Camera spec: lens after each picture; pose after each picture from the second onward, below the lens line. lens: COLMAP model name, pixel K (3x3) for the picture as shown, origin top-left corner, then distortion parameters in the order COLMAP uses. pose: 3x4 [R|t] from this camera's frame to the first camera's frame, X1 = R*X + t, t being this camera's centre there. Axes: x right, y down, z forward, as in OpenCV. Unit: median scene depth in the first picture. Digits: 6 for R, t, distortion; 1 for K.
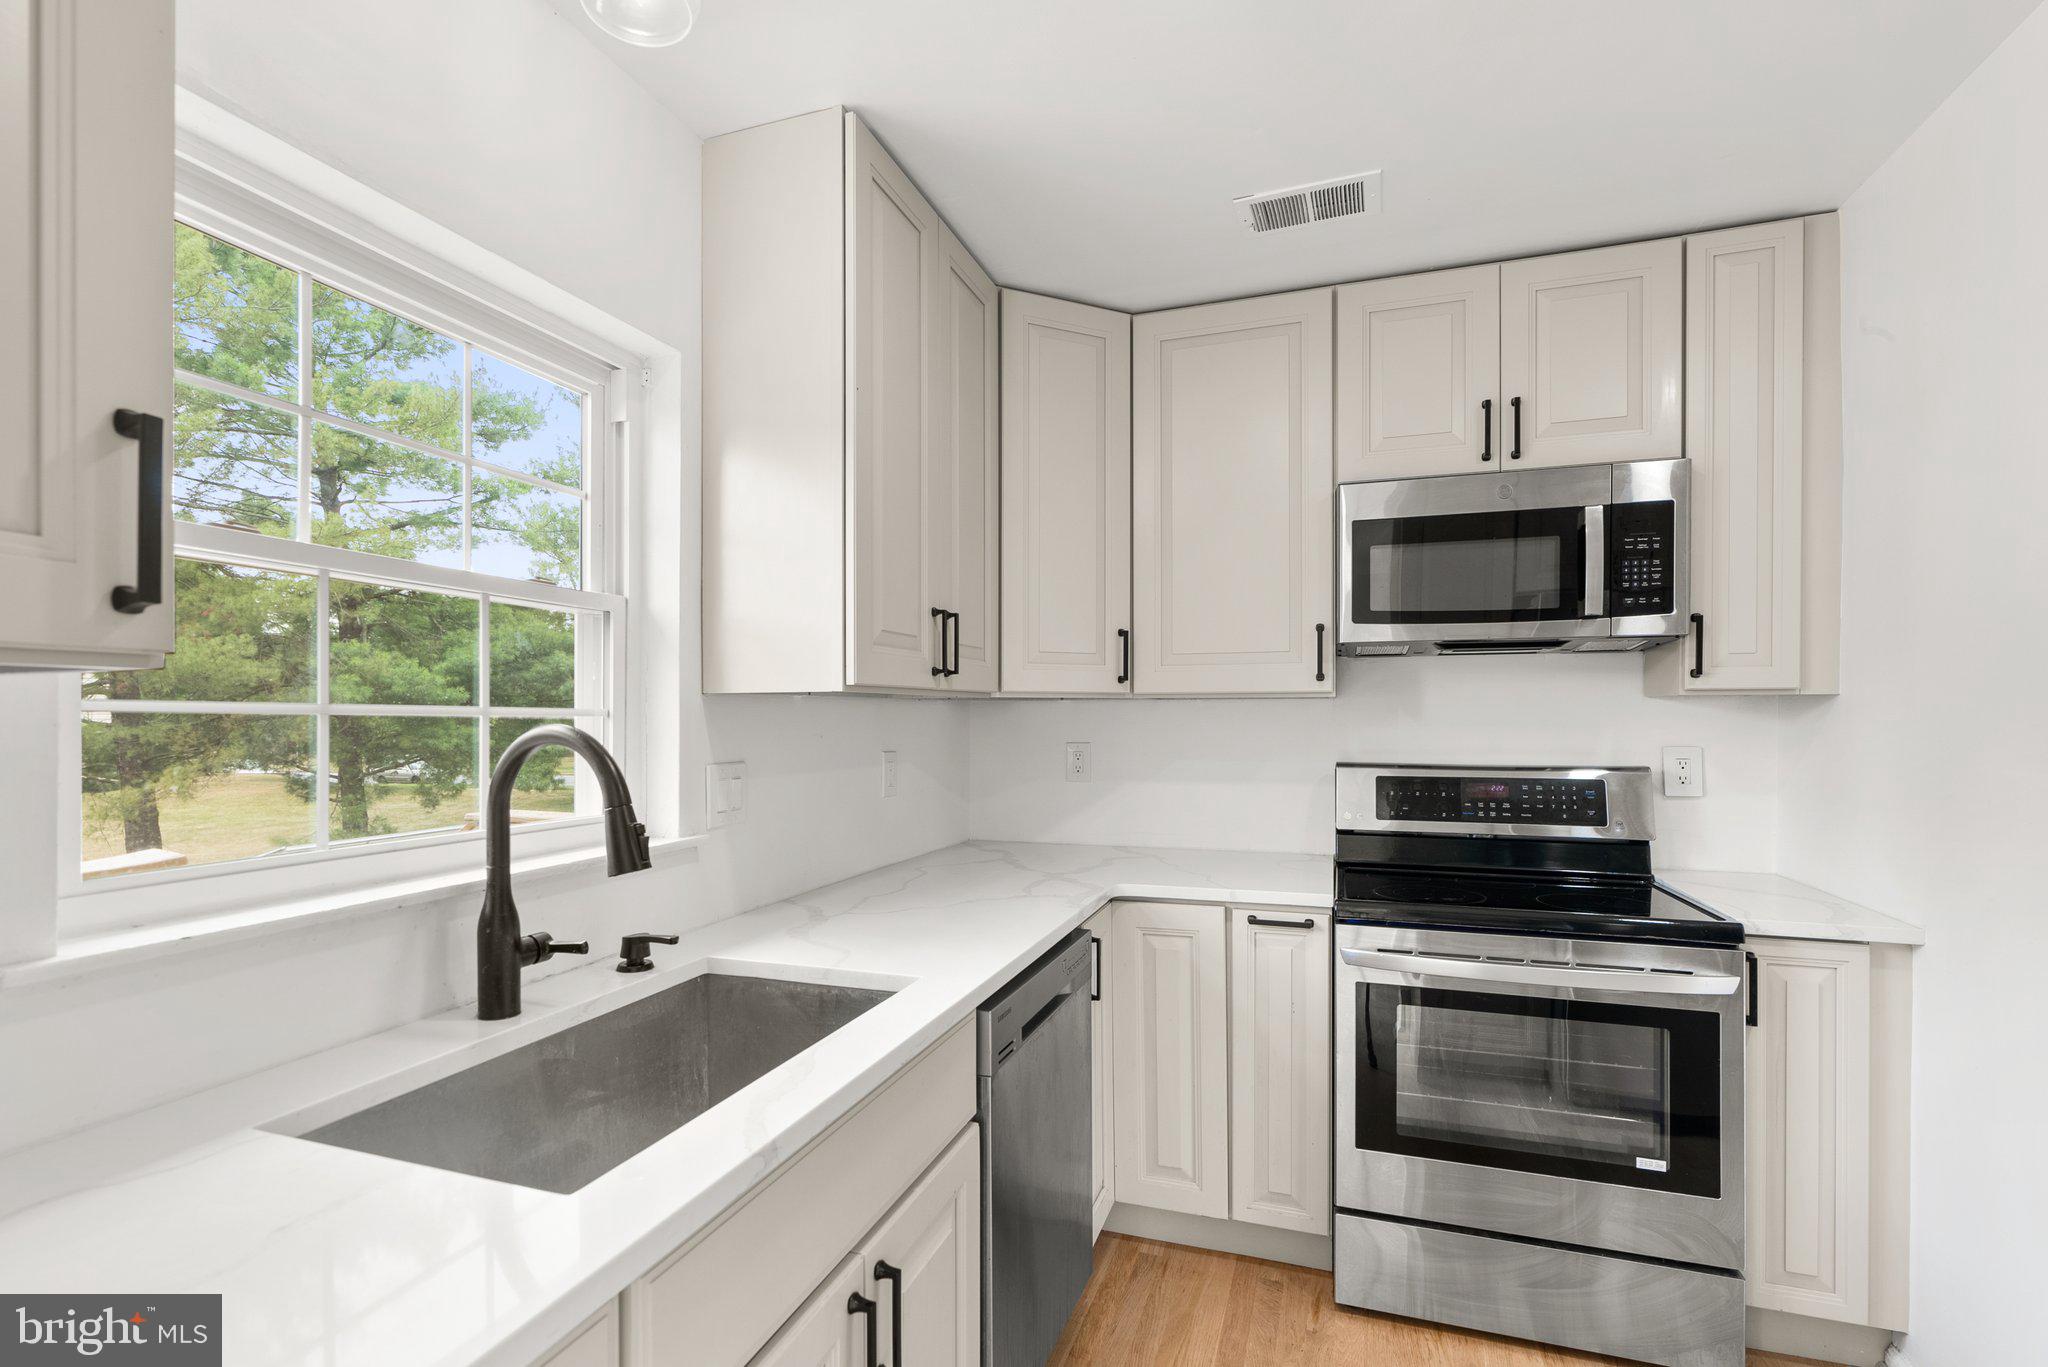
lens RADIAL K [[933.3, 0, 1017.6], [0, 933.3, 720.1], [0, 0, 1]] dist [-0.003796, 0.000987]
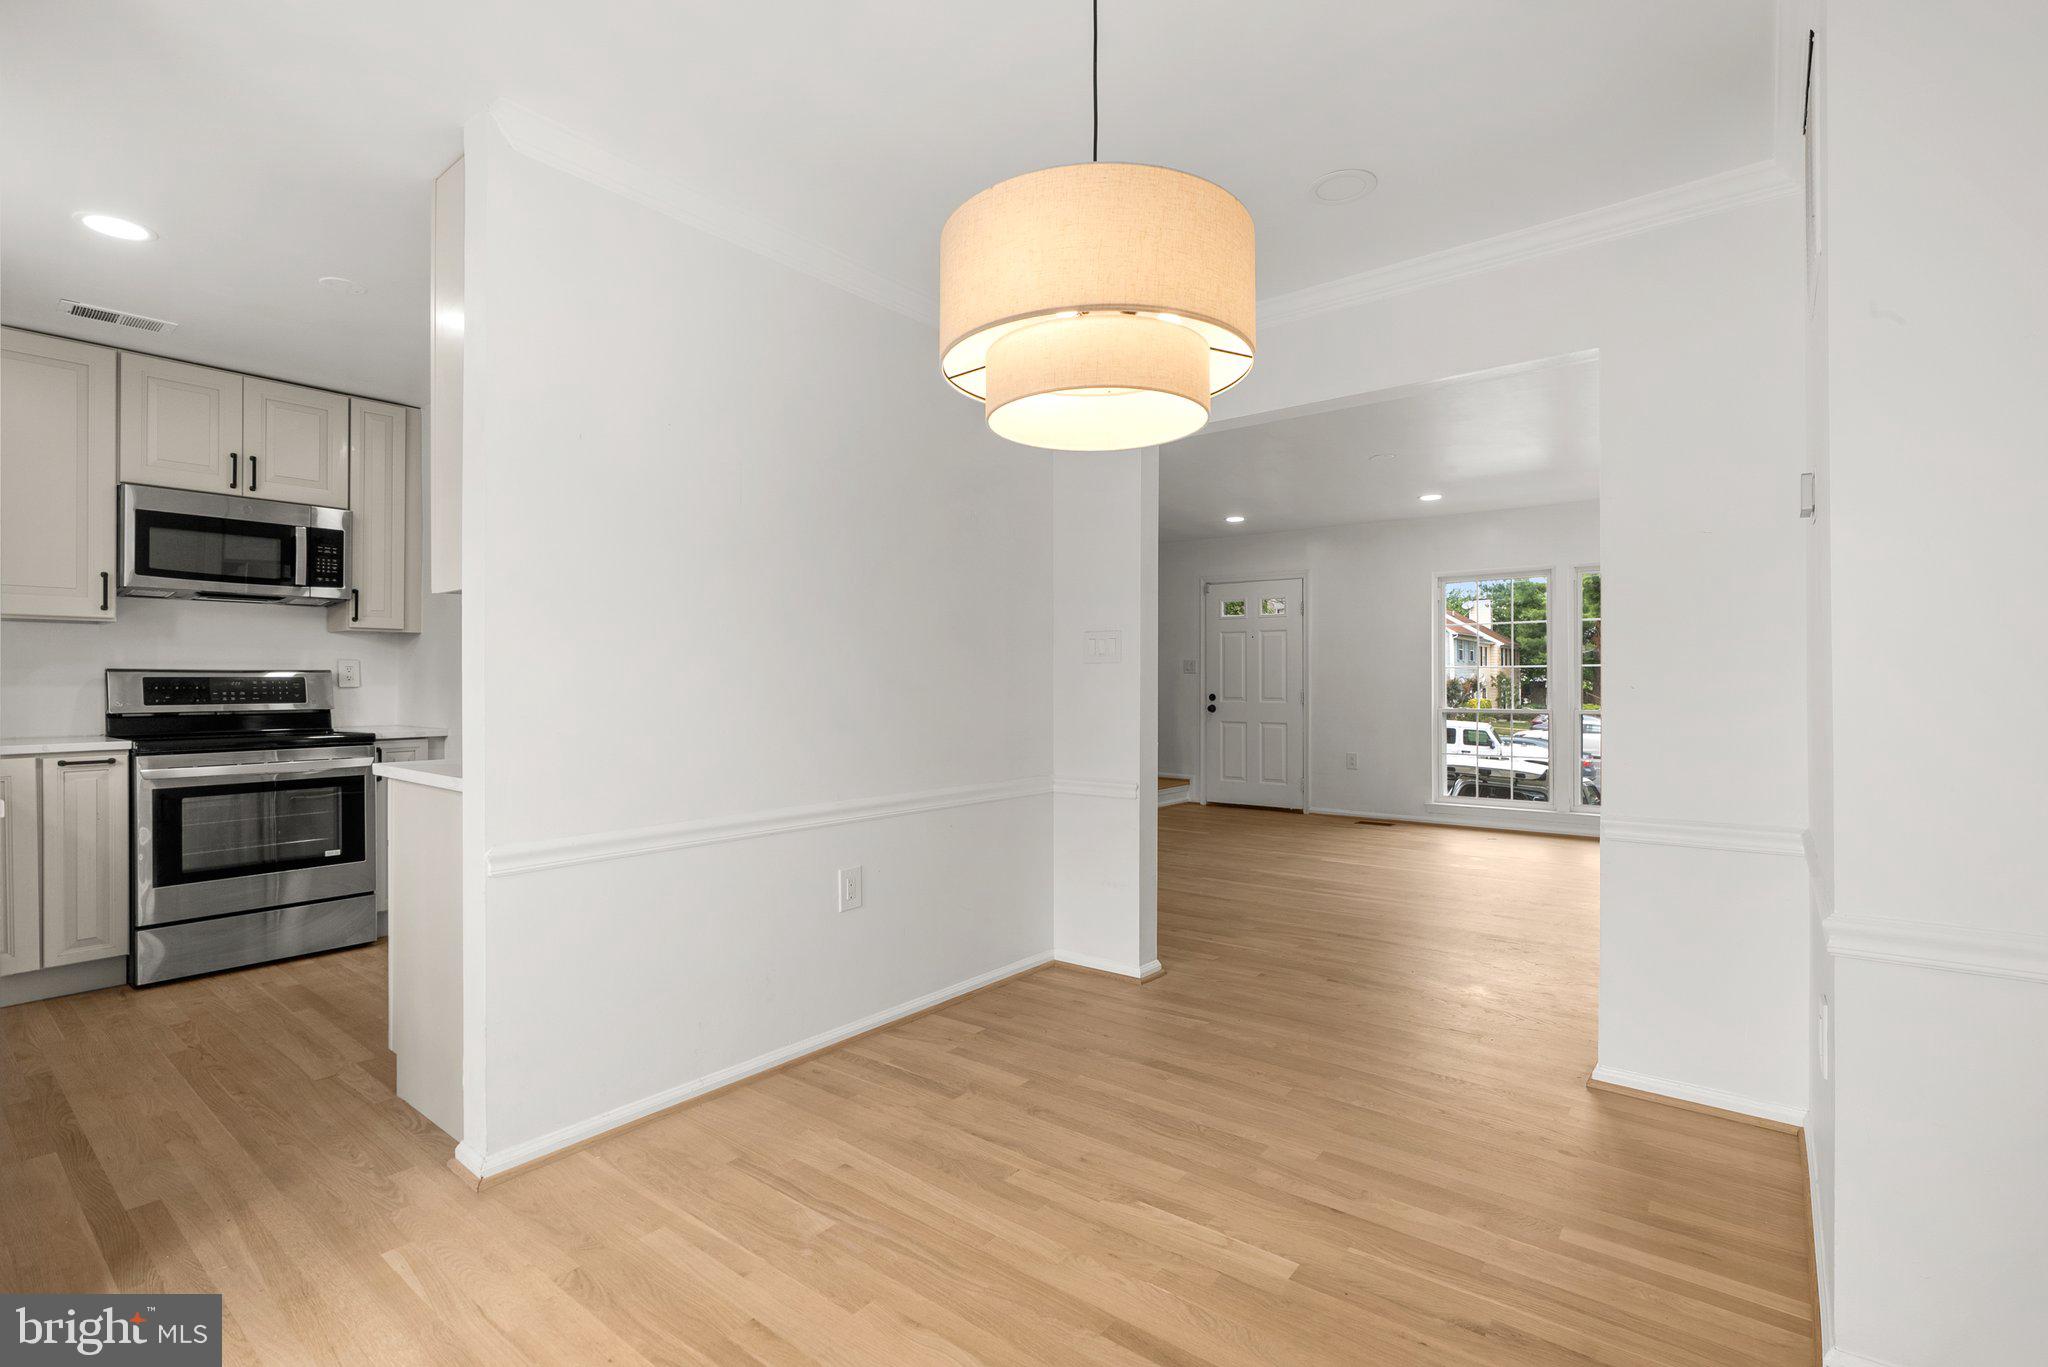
lens RADIAL K [[940.4, 0, 1018.8], [0, 940.4, 678.6], [0, 0, 1]] dist [-0.002640, 0.000481]
pose [[0.331568, 0.005193, 0.943417, -0.689081], [0.004787, 0.999963, -0.007187, 0.097311], [-0.943419, 0.006899, 0.331530, -0.995813]]
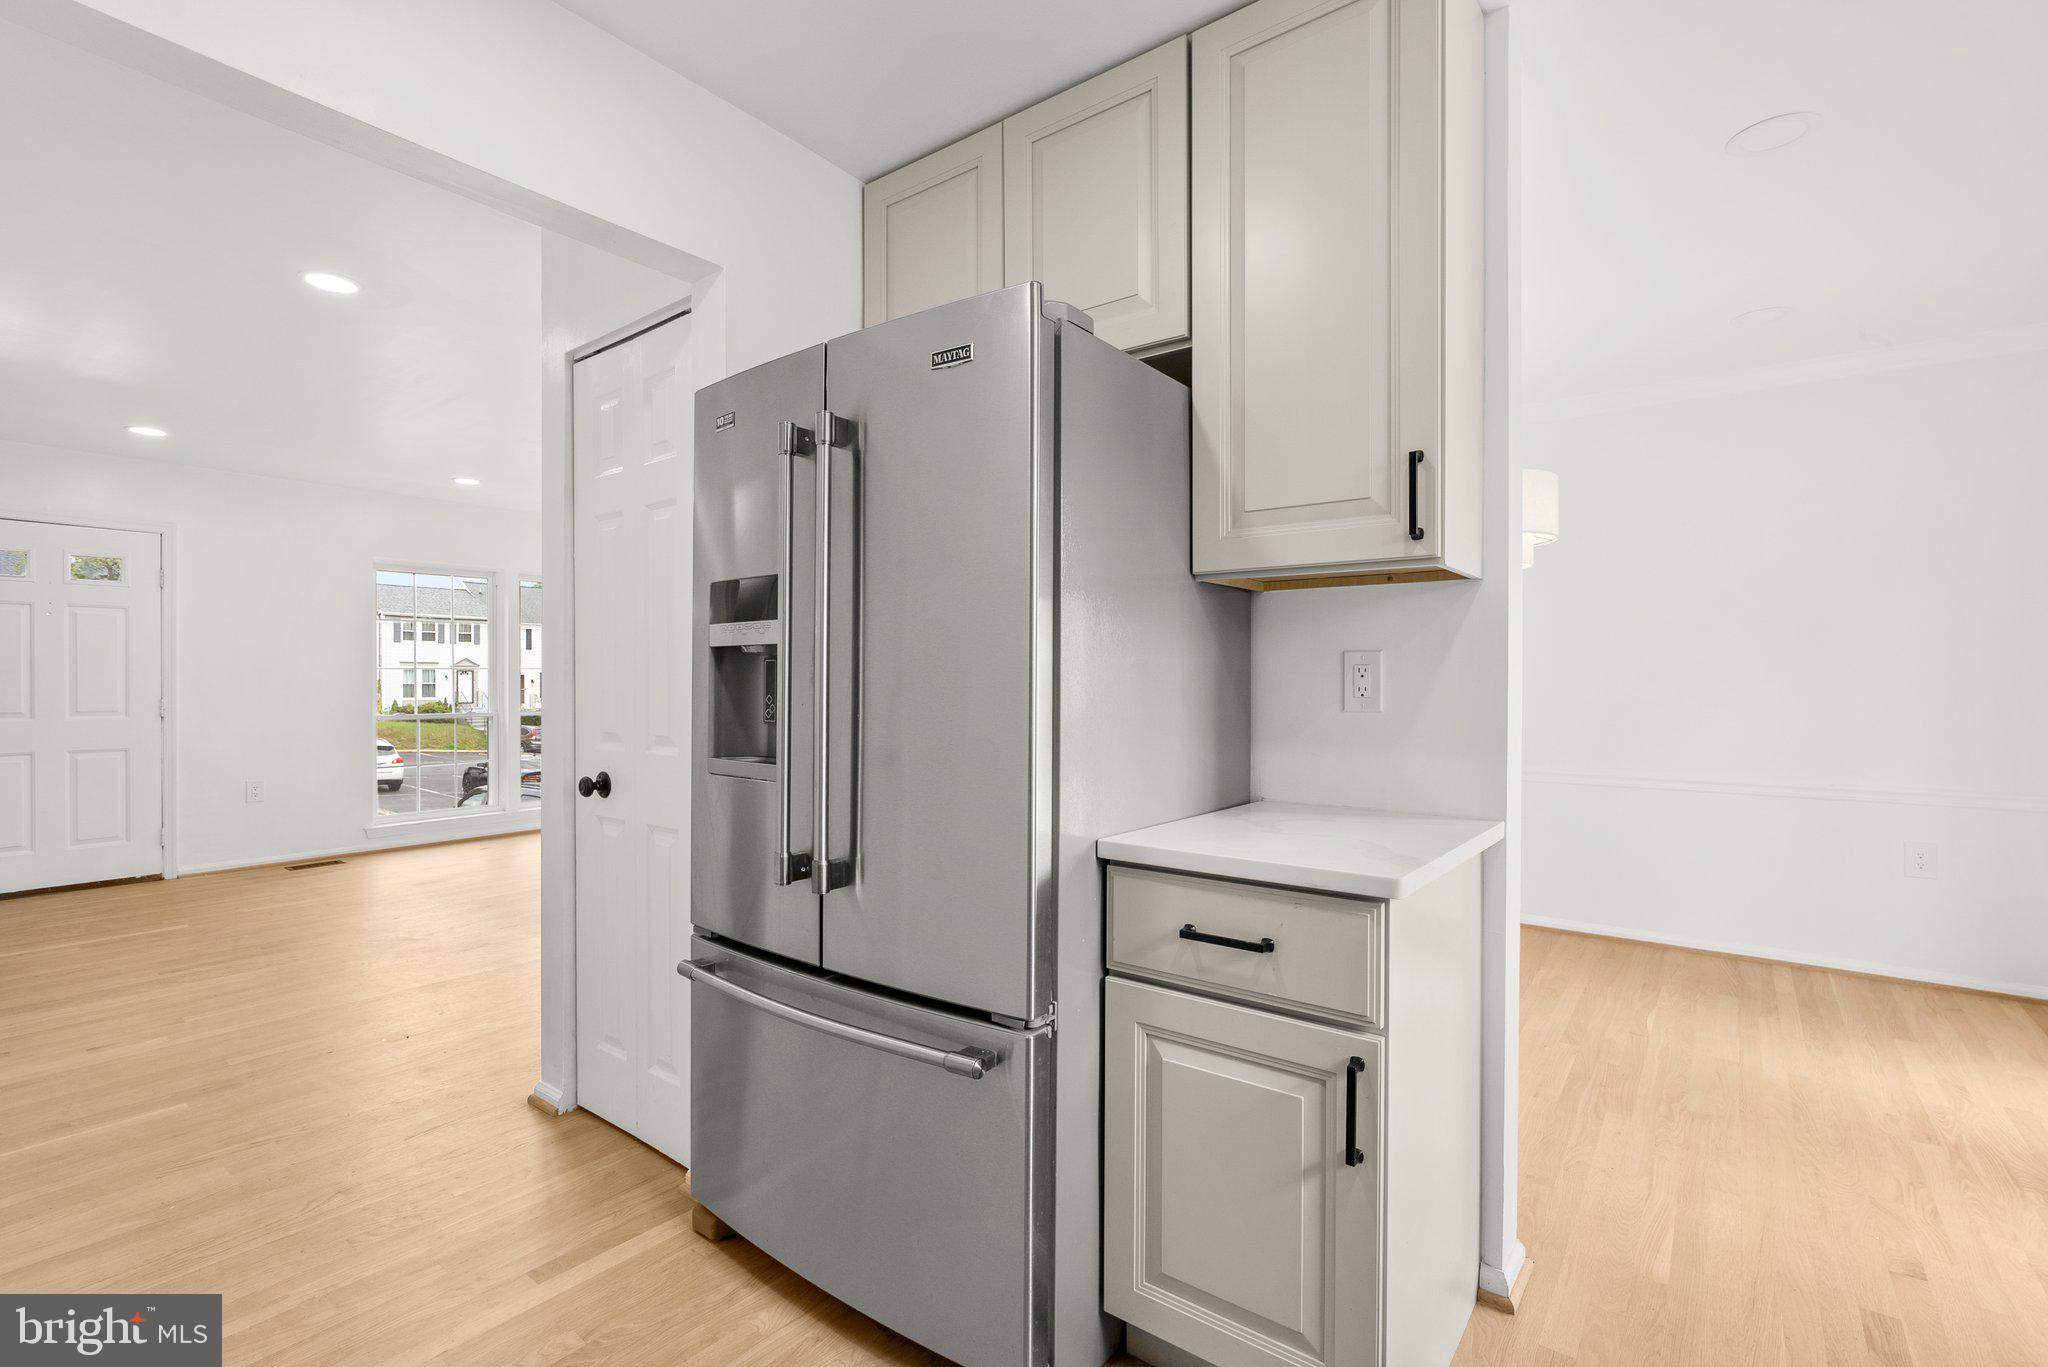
lens RADIAL K [[934.2, 0, 1013.3], [0, 934.2, 685.5], [0, 0, 1]] dist [-0.002508, 0.001312]
pose [[-0.947370, -0.000659, 0.320139, 0.227303], [0.003696, 0.999909, 0.012995, 0.063117], [-0.320119, 0.013495, -0.947281, 0.836956]]
